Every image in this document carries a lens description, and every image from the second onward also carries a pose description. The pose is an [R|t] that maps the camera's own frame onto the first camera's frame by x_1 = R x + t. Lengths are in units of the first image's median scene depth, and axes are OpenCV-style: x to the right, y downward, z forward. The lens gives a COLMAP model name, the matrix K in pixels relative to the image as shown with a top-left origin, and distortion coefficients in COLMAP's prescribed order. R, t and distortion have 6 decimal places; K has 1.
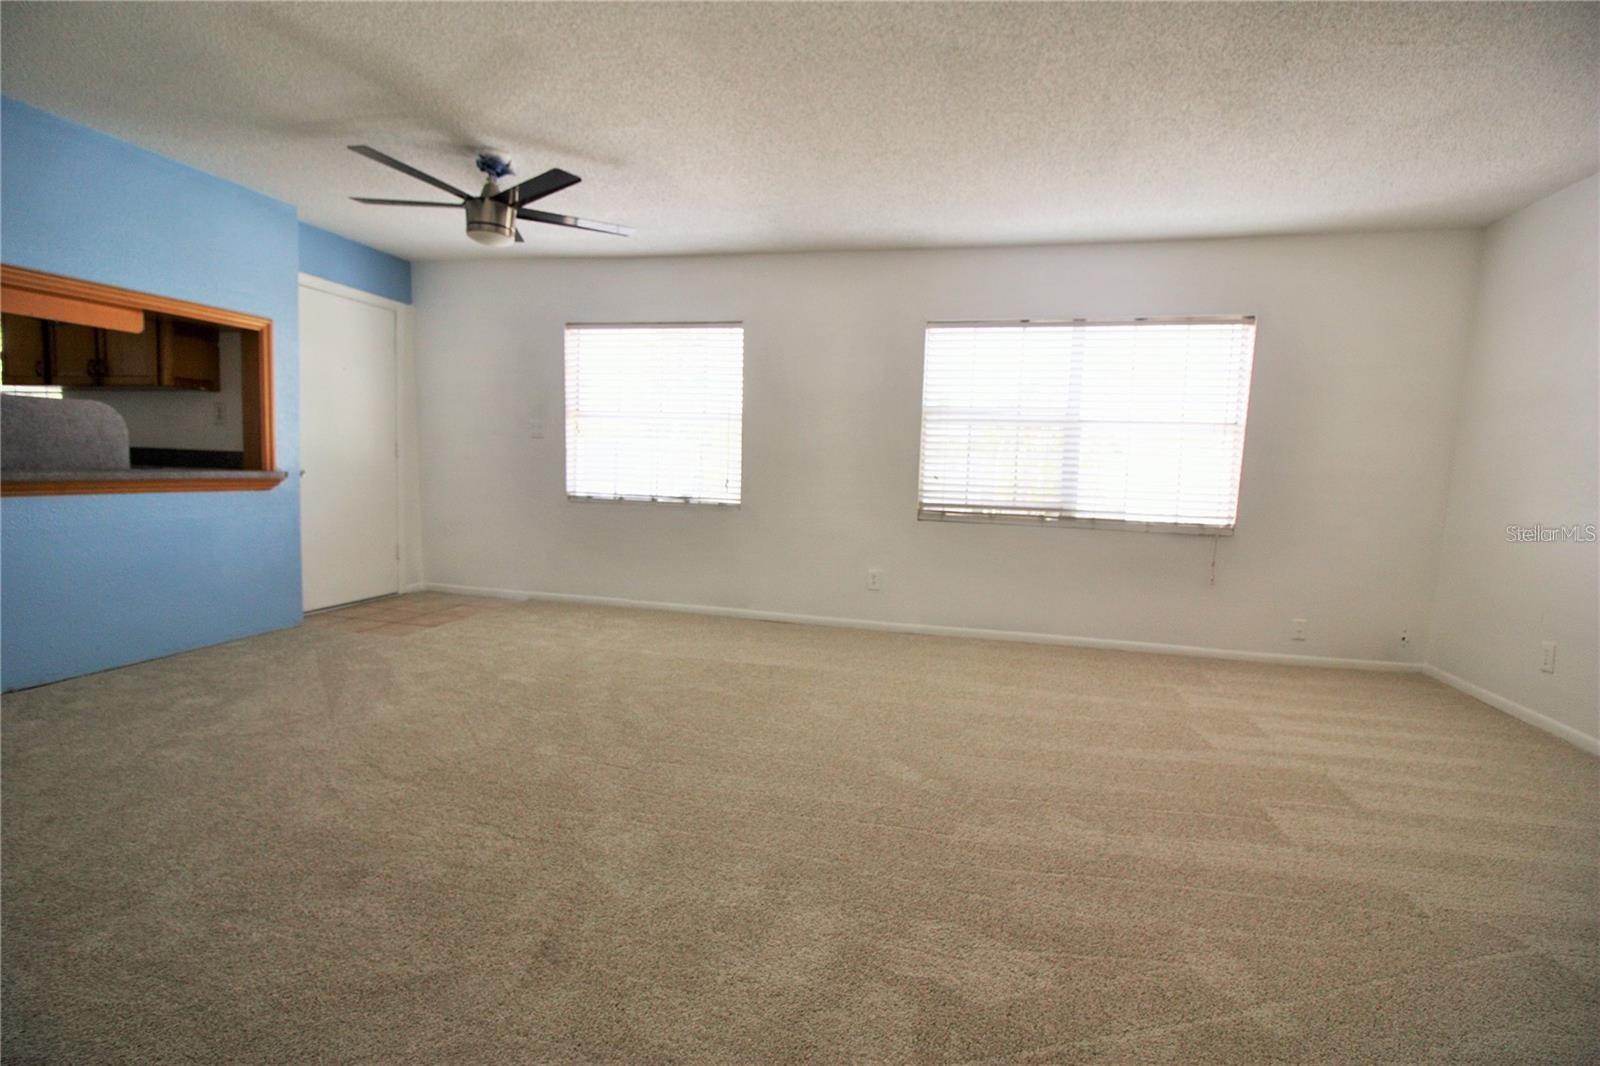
lens RADIAL K [[720.9, 0, 808.8], [0, 720.9, 526.5], [0, 0, 1]] dist [0.001702, 0.000190]
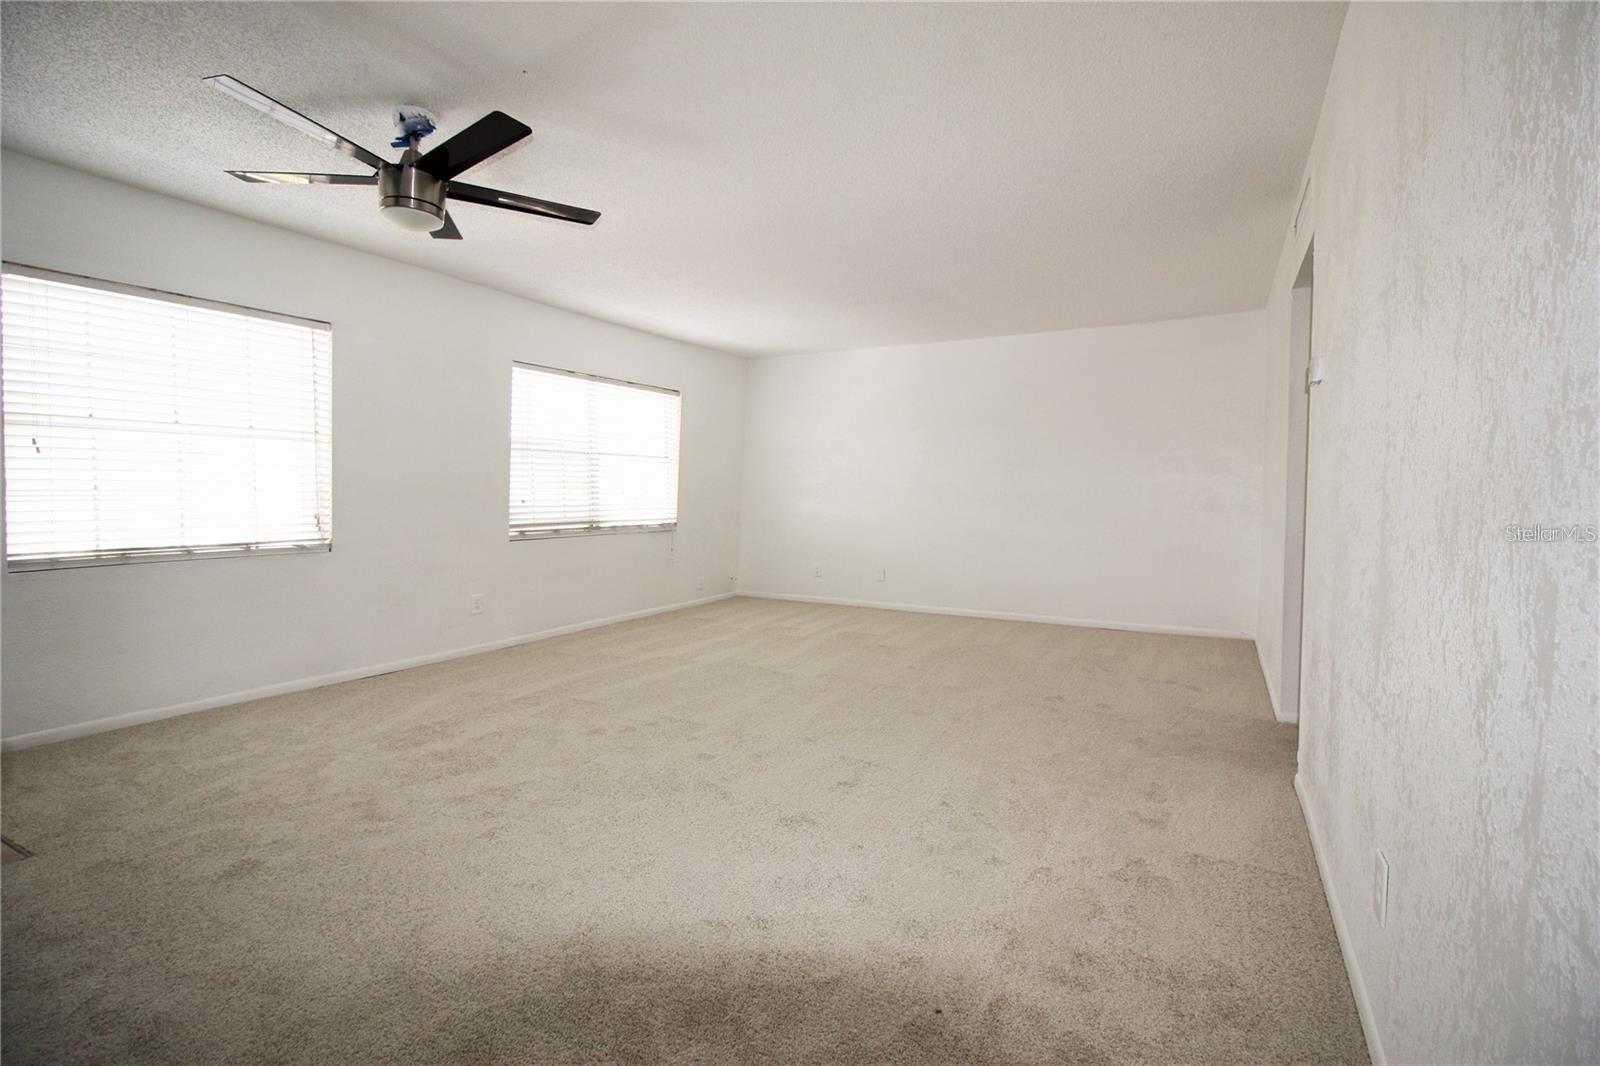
lens RADIAL K [[720.9, 0, 808.8], [0, 720.9, 526.5], [0, 0, 1]] dist [0.001702, 0.000190]
pose [[0.291713, -0.077175, 0.953388, -0.765191], [0.091222, 0.994441, 0.052587, -0.047474], [-0.952146, 0.071630, 0.297131, 0.254039]]
